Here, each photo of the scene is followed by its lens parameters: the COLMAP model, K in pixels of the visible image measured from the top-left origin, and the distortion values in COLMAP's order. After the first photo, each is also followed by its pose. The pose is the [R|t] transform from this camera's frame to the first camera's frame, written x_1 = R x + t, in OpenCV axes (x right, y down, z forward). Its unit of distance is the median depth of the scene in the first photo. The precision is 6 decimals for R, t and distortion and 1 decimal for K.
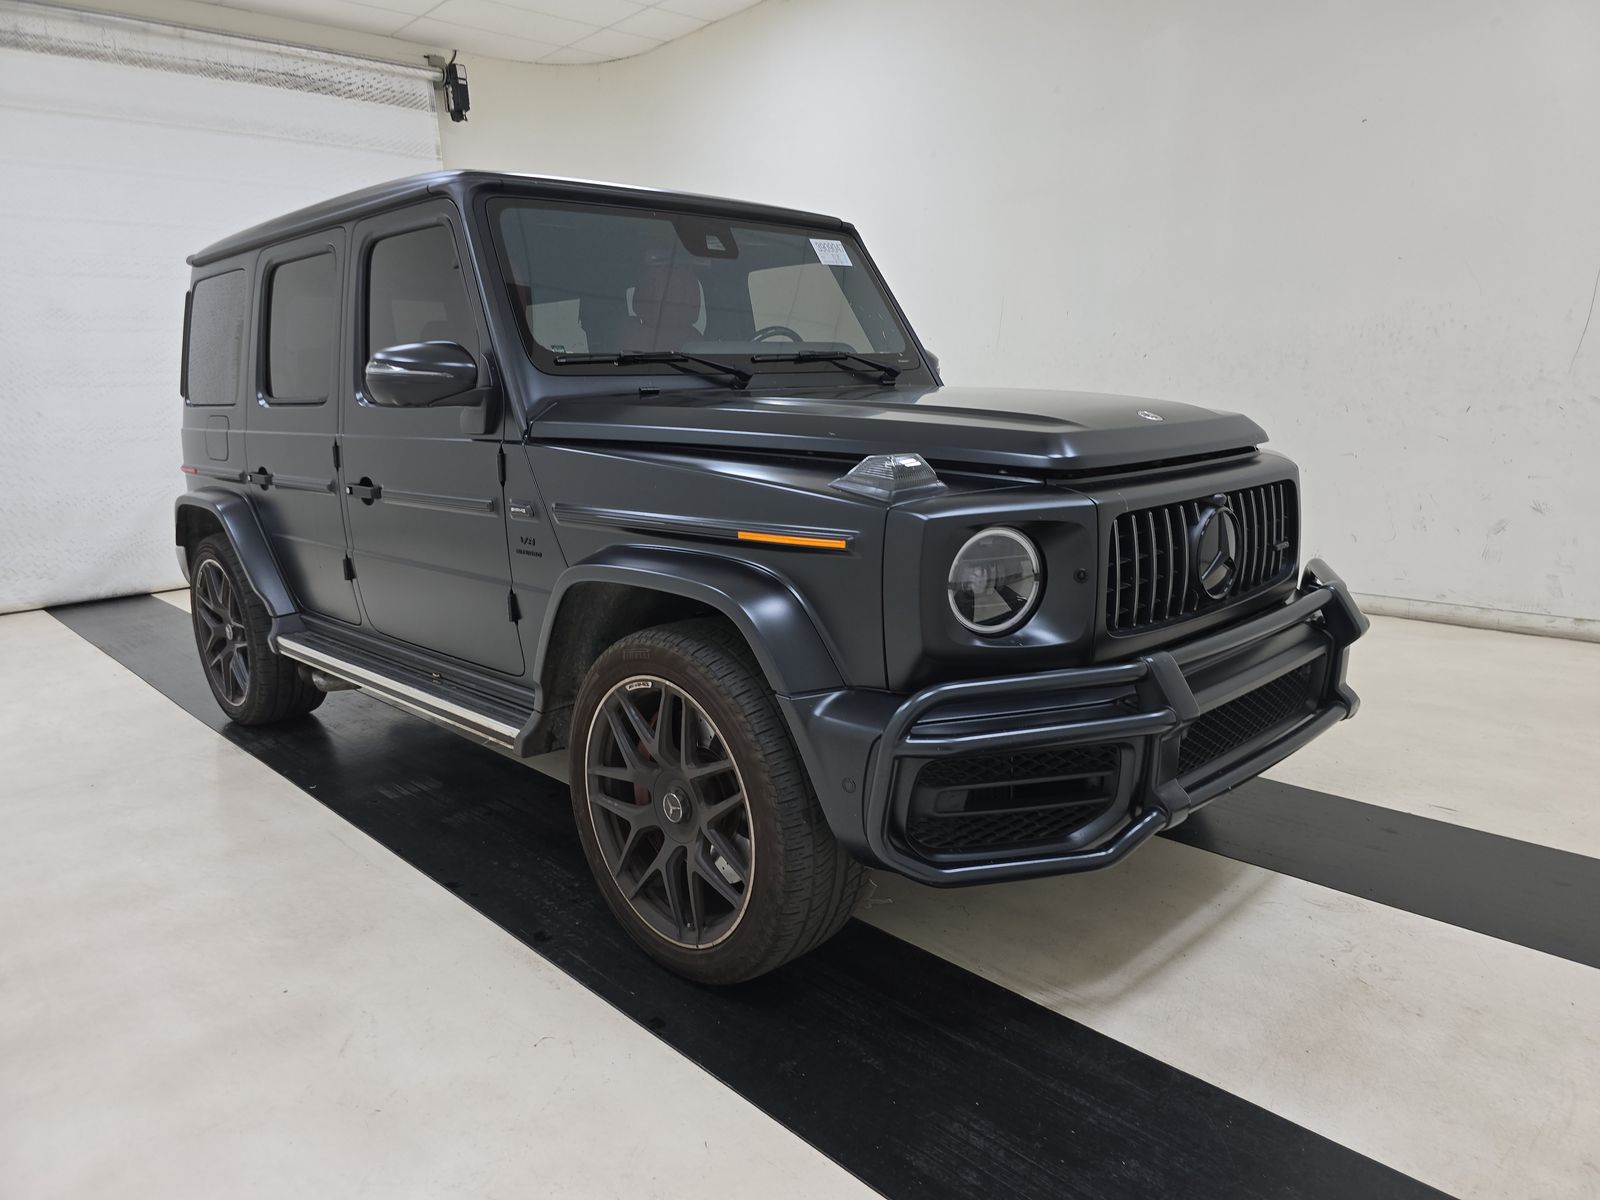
lens RADIAL K [[1054.1, 0, 856.4], [0, 1054.1, 599.3], [0, 0, 1]] dist [0.031500, -0.028573]
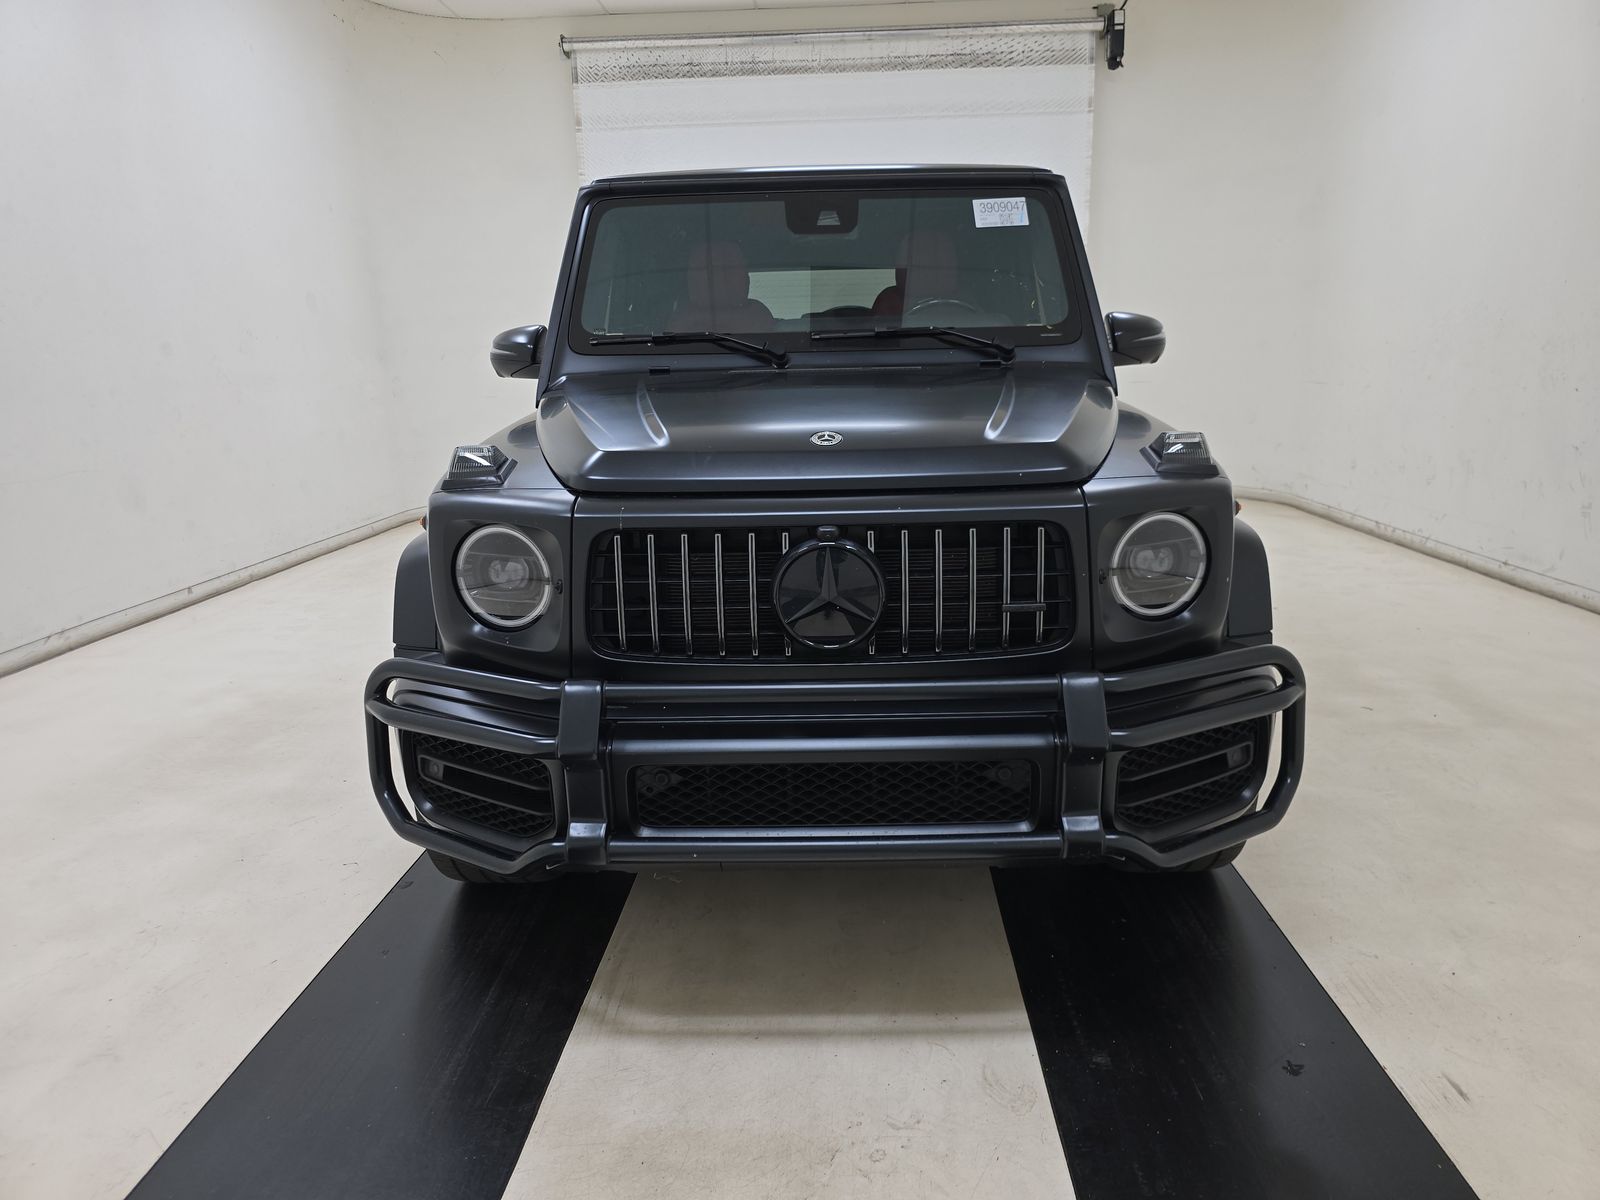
lens RADIAL K [[1093.1, 0, 815.7], [0, 1093.1, 604.0], [0, 0, 1]] dist [0.037430, -0.051033]
pose [[0.696356, 0.175349, -0.695946, 0.256711], [-0.142424, 0.984171, 0.105462, -0.034293], [0.703423, 0.025680, 0.710308, 0.105742]]
